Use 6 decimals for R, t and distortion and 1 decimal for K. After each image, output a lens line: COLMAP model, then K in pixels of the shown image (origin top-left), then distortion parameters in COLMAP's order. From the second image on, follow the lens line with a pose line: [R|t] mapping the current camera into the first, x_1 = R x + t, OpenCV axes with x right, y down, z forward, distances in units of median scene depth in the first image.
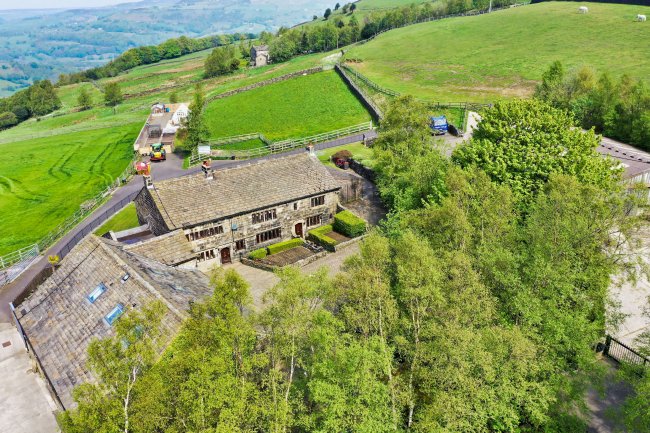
lens RADIAL K [[510.1, 0, 325.0], [0, 510.1, 216.5], [0, 0, 1]] dist [-0.003206, -0.008477]
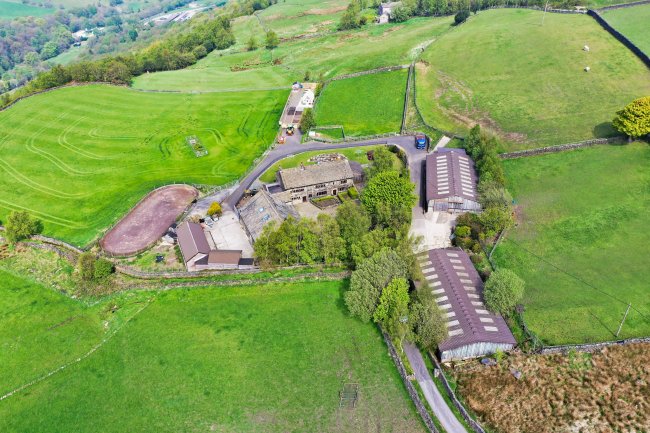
lens RADIAL K [[510.1, 0, 325.0], [0, 510.1, 216.5], [0, 0, 1]] dist [-0.003206, -0.008477]
pose [[0.956615, 0.170496, -0.236259, 0.534981], [-0.118816, 0.968696, 0.217972, -0.413431], [0.266026, -0.180444, 0.946927, -1.471957]]
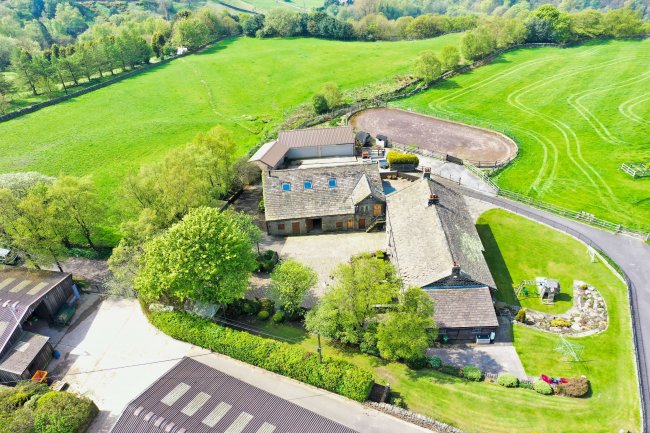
lens RADIAL K [[510.1, 0, 325.0], [0, 510.1, 216.5], [0, 0, 1]] dist [-0.003206, -0.008477]
pose [[-0.561462, 0.529158, -0.636201, 0.711221], [-0.273969, 0.606593, 0.746315, -0.900693], [0.780834, 0.593327, -0.195606, 1.028284]]
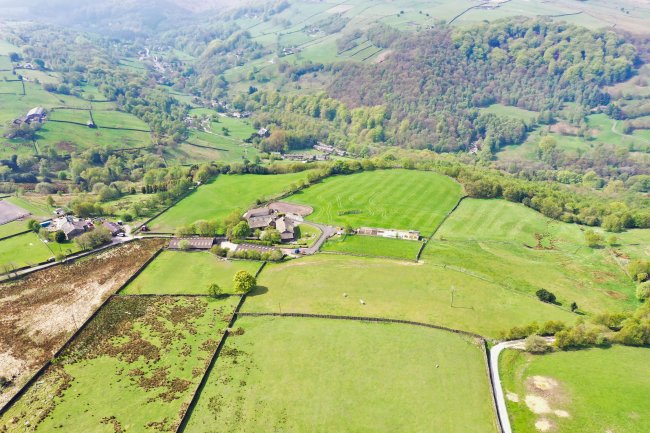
lens RADIAL K [[510.1, 0, 325.0], [0, 510.1, 216.5], [0, 0, 1]] dist [-0.003206, -0.008477]
pose [[-0.426365, 0.446657, -0.786582, 4.361715], [-0.311612, 0.743826, 0.591287, -3.894188], [0.849183, 0.497212, -0.177958, 2.456277]]
